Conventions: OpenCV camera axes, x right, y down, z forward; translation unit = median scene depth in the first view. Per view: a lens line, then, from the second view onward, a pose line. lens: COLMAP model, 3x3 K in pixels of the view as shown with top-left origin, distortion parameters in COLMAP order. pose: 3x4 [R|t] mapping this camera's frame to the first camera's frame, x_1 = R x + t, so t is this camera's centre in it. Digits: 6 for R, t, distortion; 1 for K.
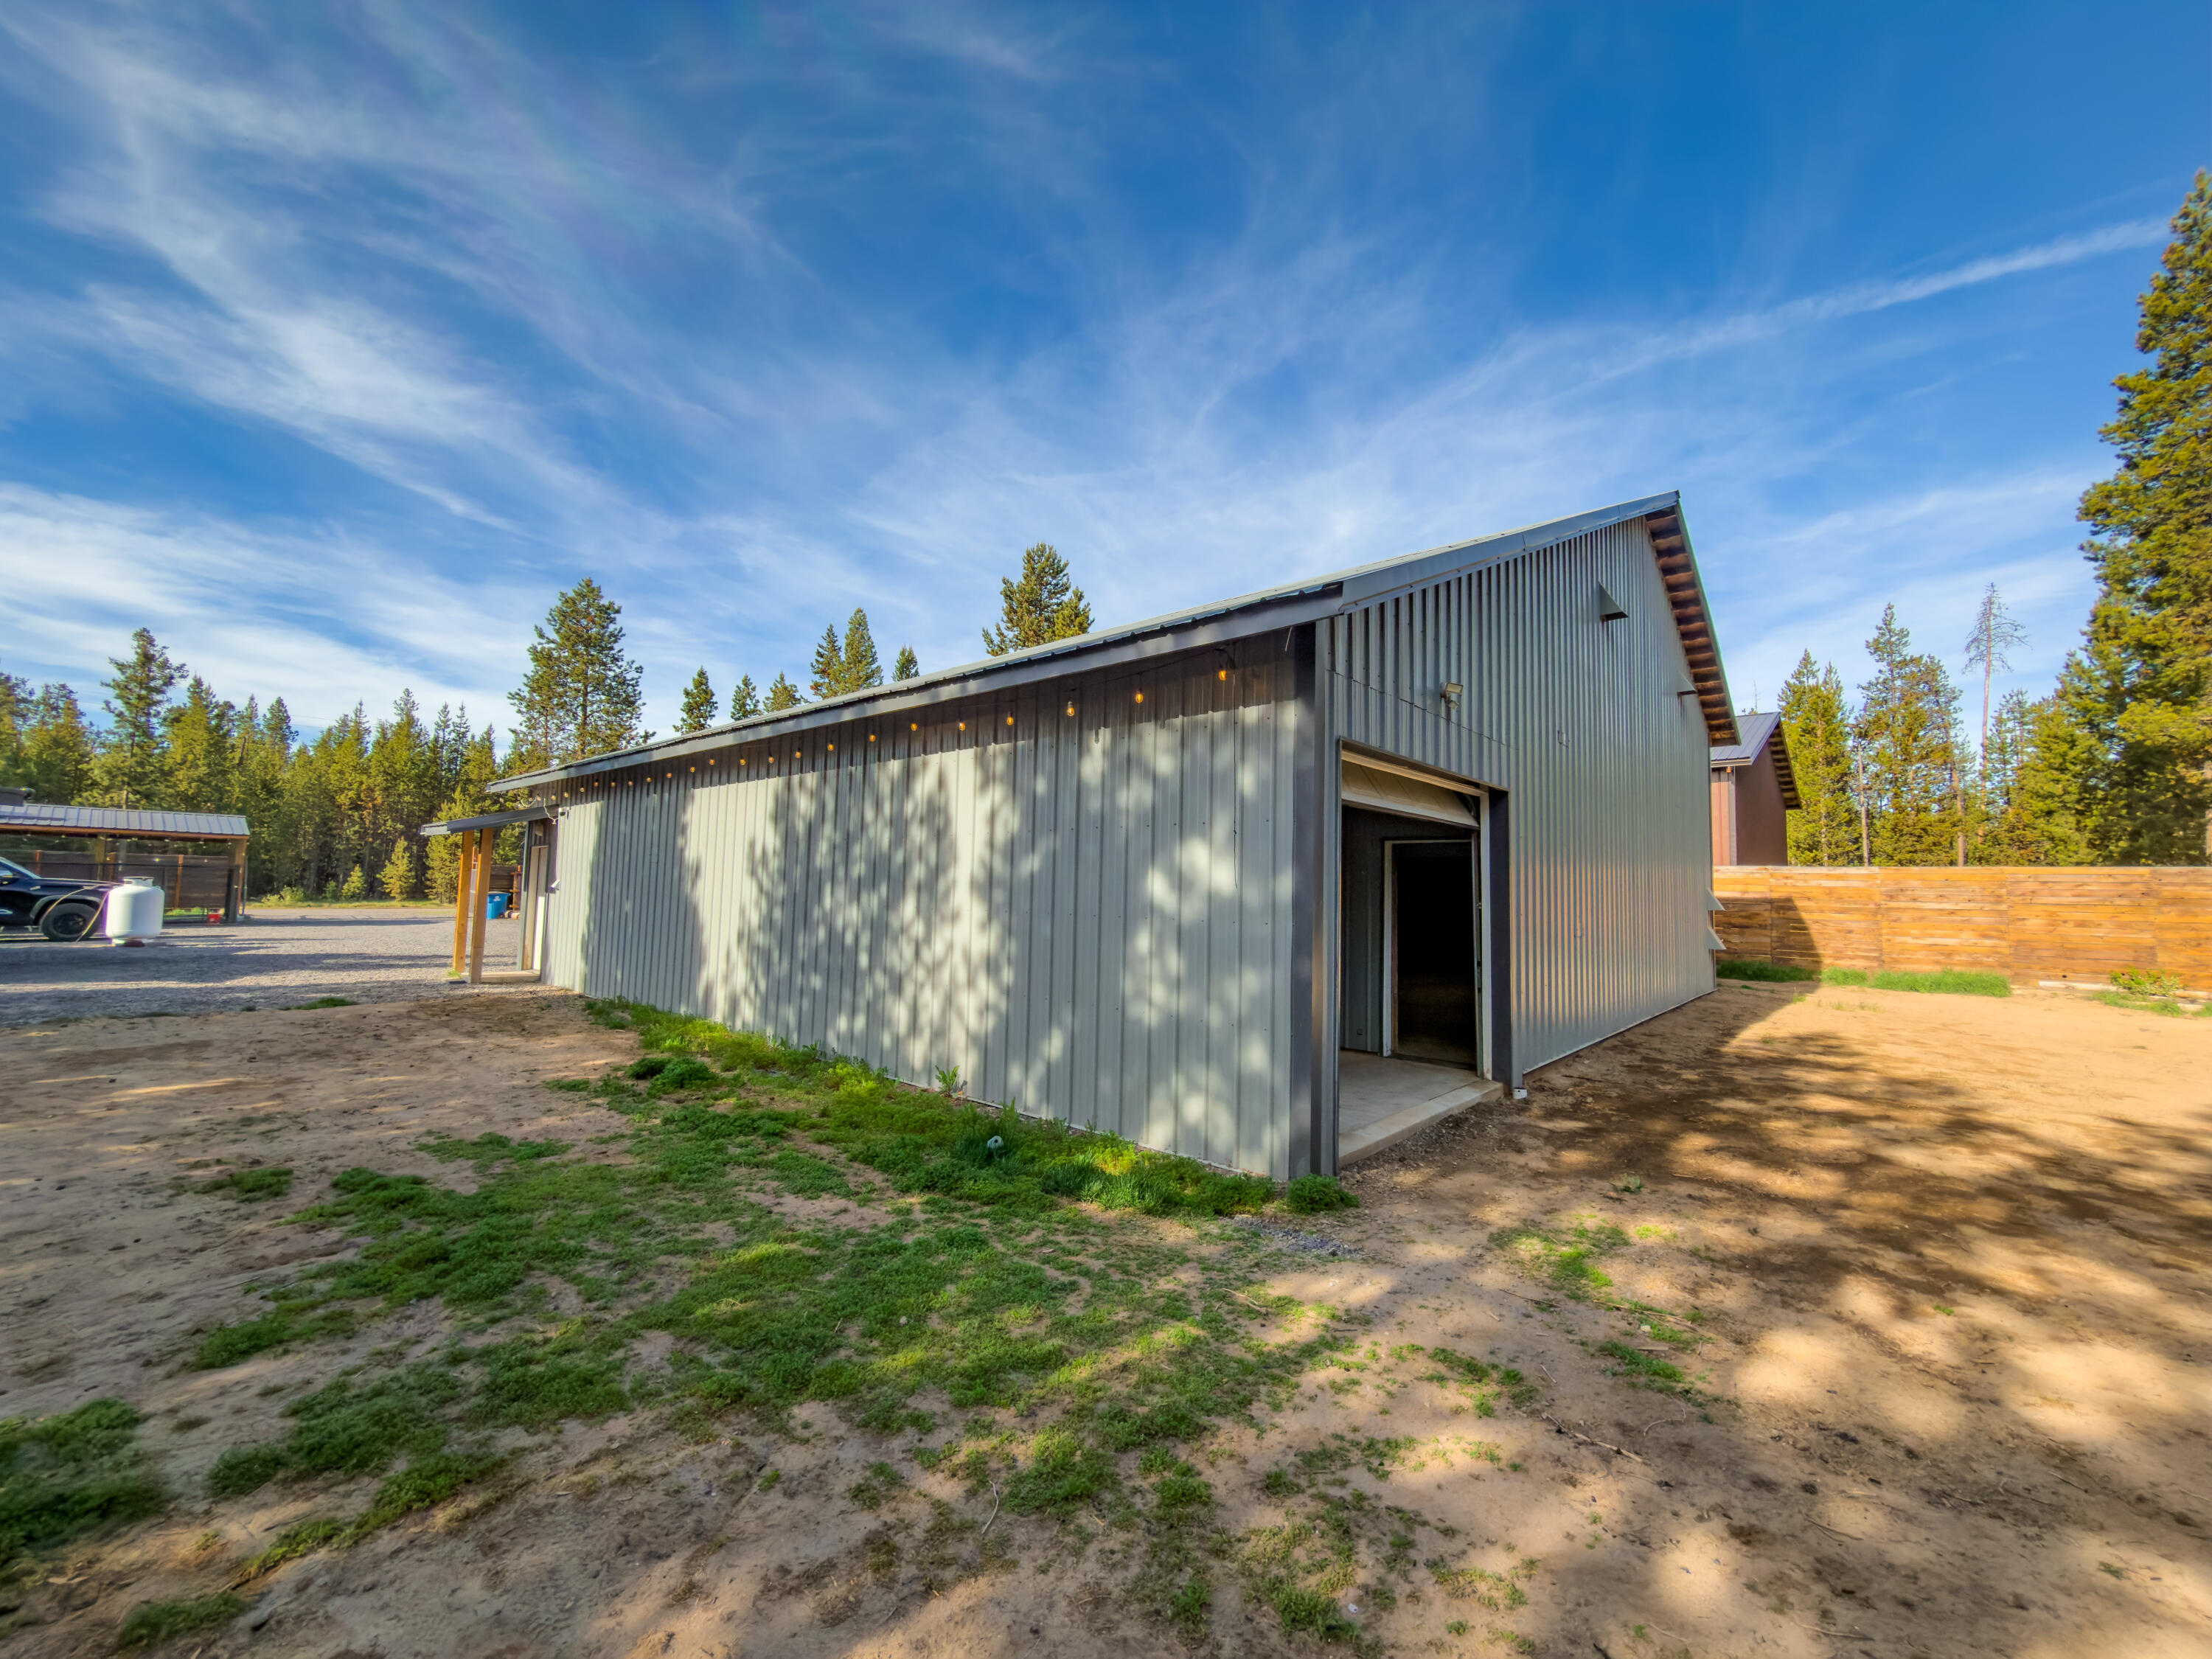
lens RADIAL K [[915.6, 0, 1184.4], [0, 915.6, 813.3], [0, 0, 1]] dist [-0.001209, 0.000193]
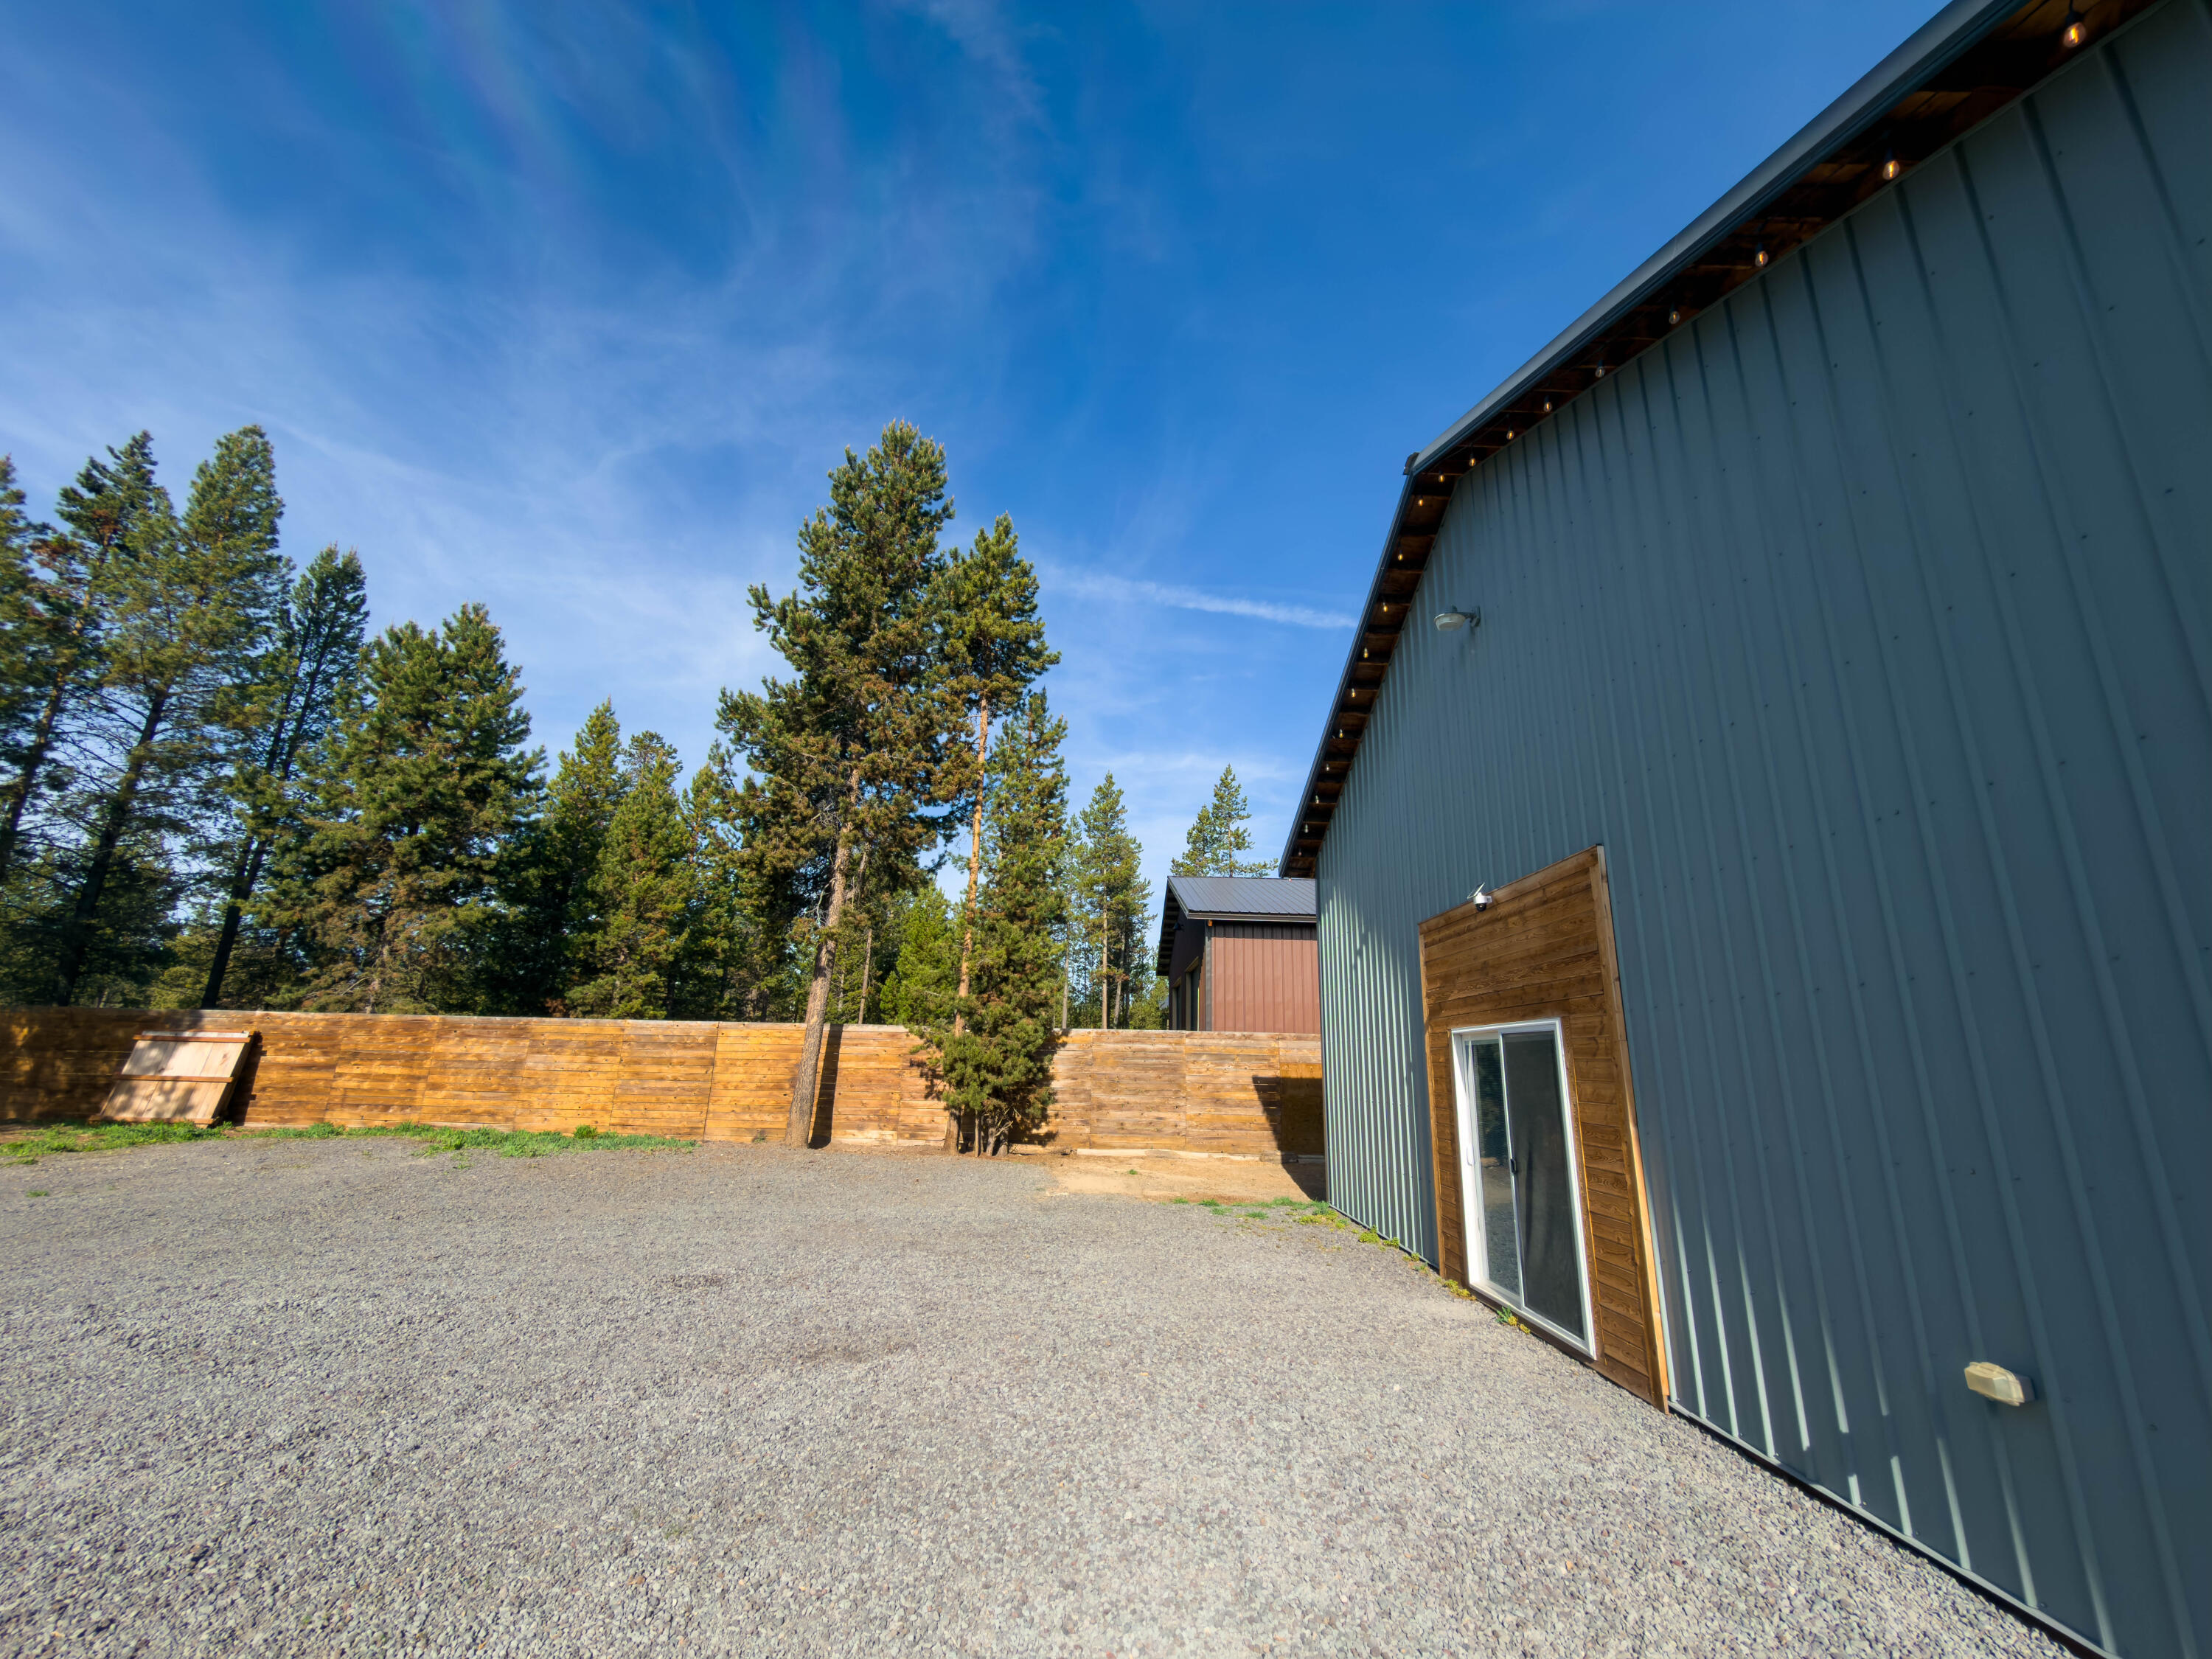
lens RADIAL K [[908.2, 0, 1106.0], [0, 908.2, 829.5], [0, 0, 1]] dist [0.000110, -0.000007]
pose [[0.751451, 0.166458, 0.638446, -0.133184], [-0.052679, 0.979699, -0.193427, 0.018602], [-0.657683, 0.111718, 0.744965, 0.183612]]
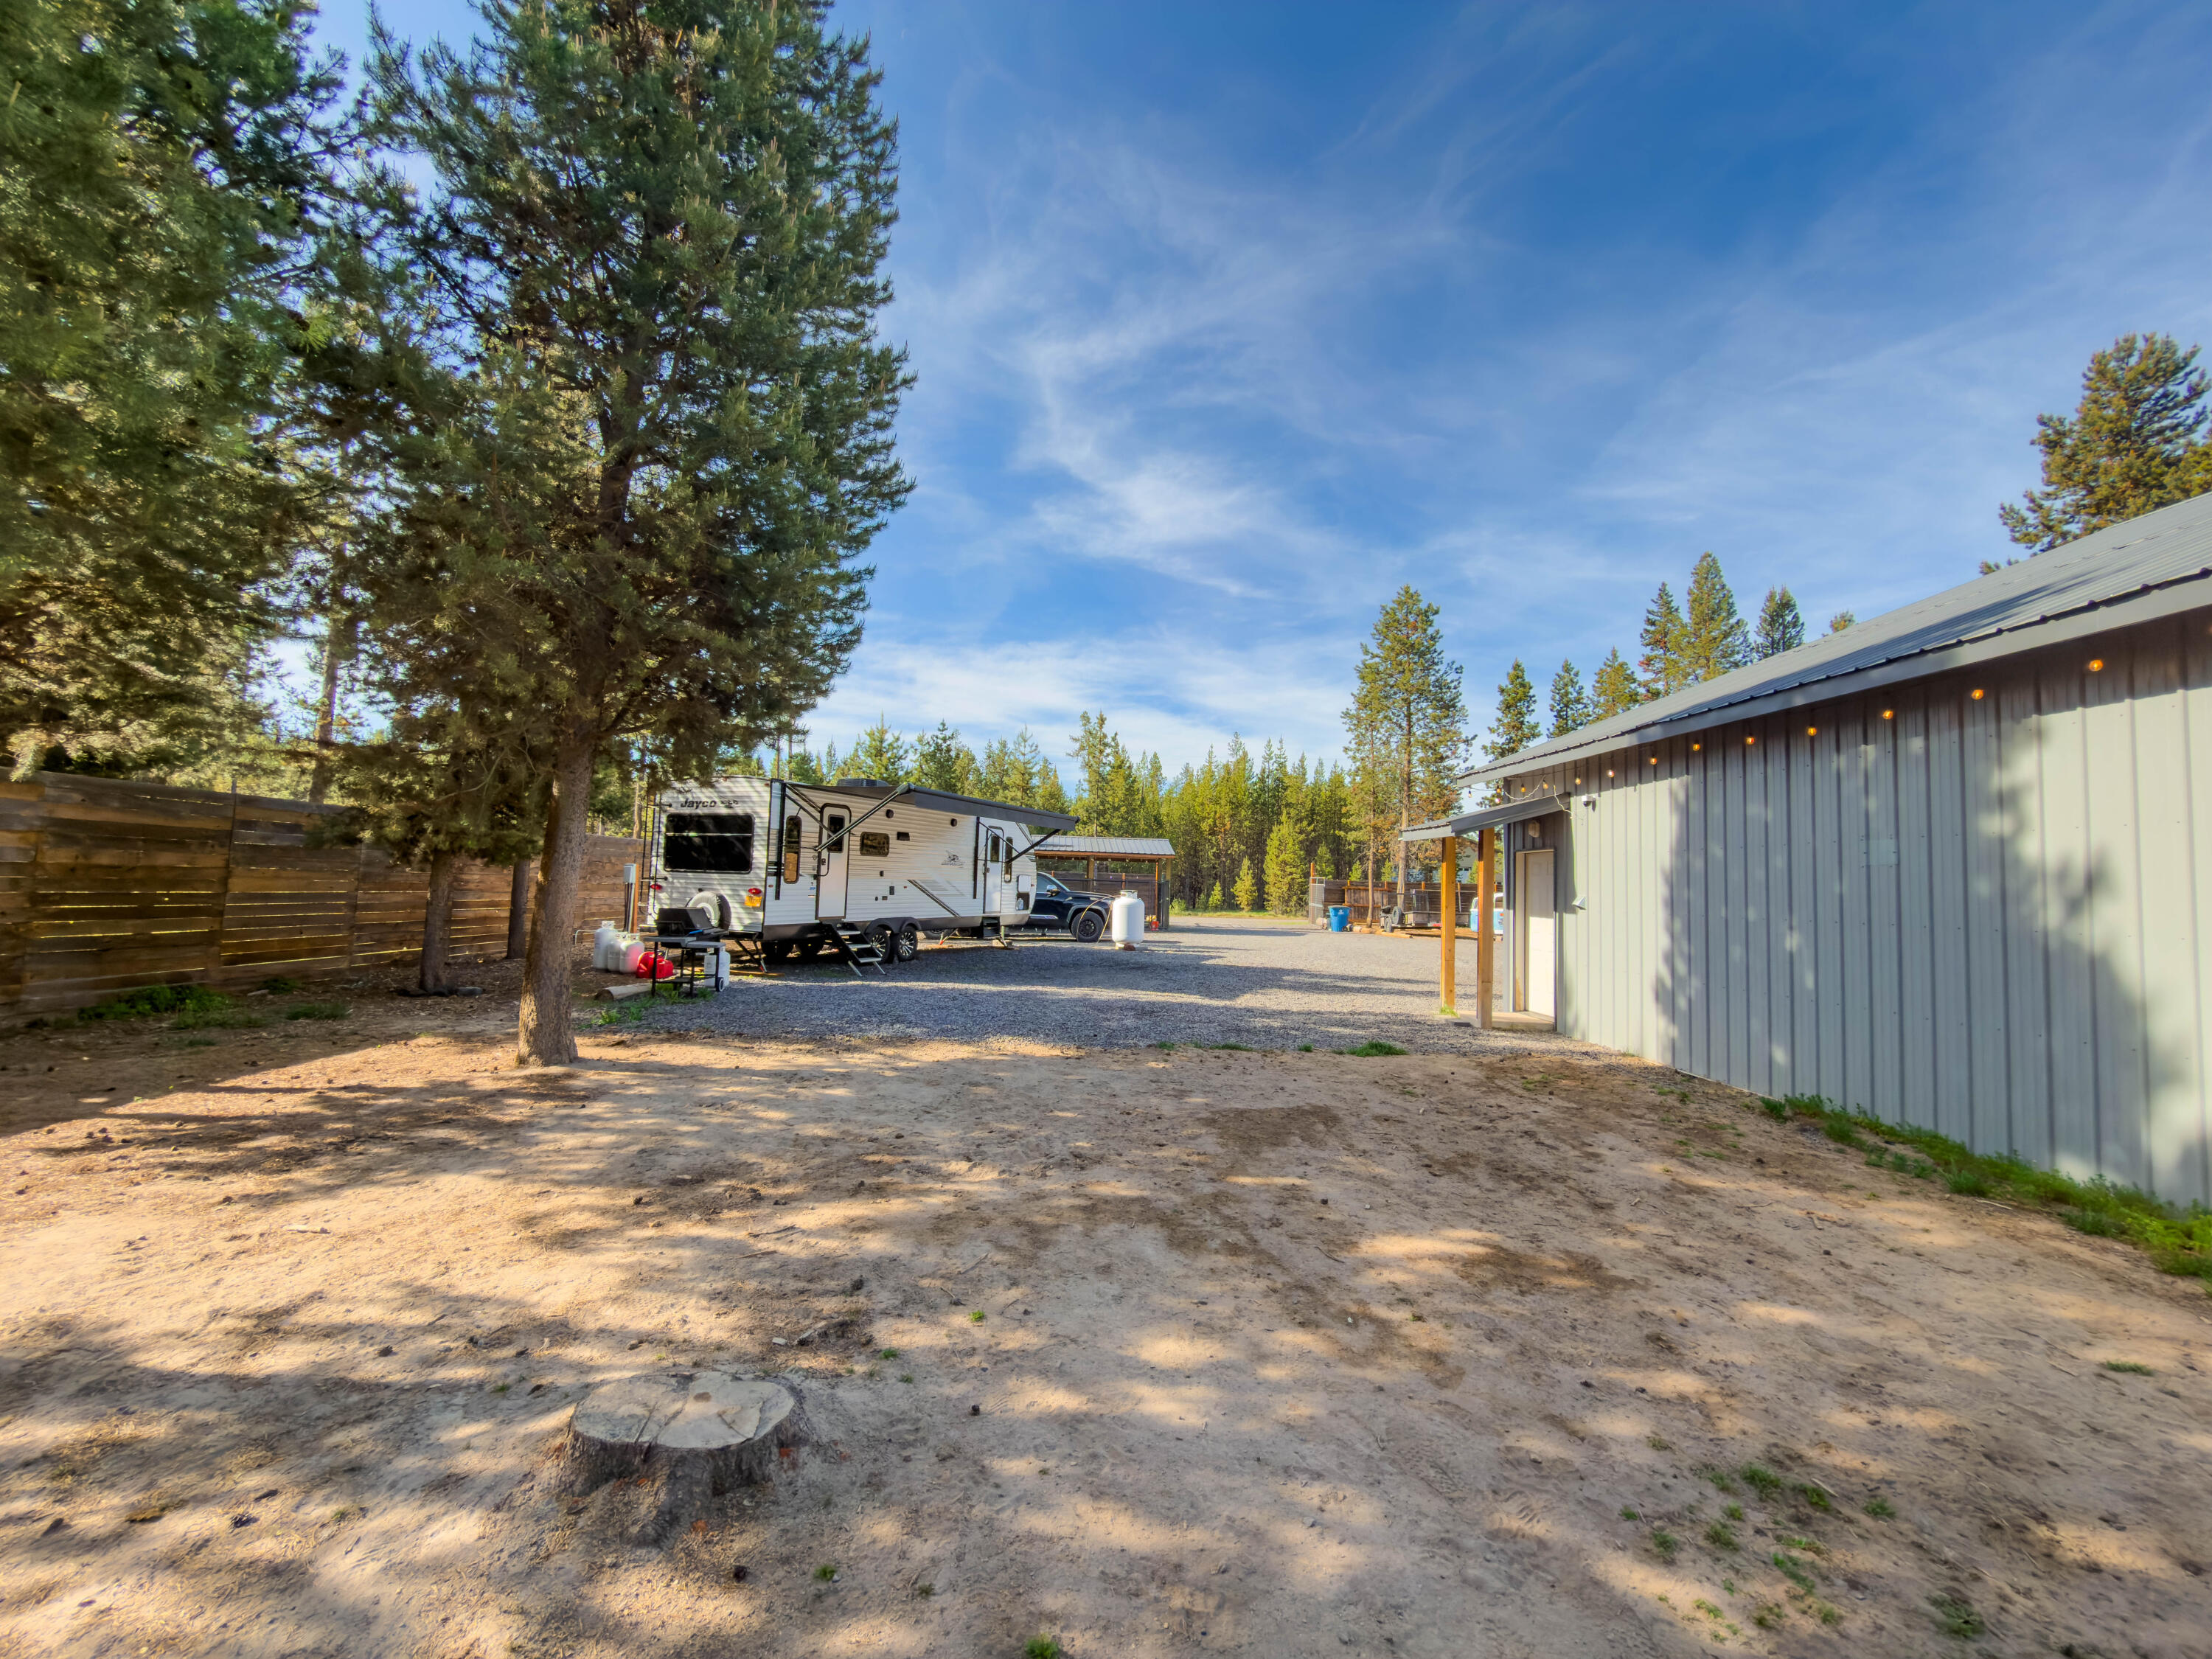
lens RADIAL K [[908.2, 0, 1106.0], [0, 908.2, 829.5], [0, 0, 1]] dist [0.000110, -0.000007]
pose [[0.692115, -0.045902, -0.720326, -0.073112], [0.046150, 0.998748, -0.019302, 0.002769], [0.720310, -0.019884, 0.693367, 0.036829]]
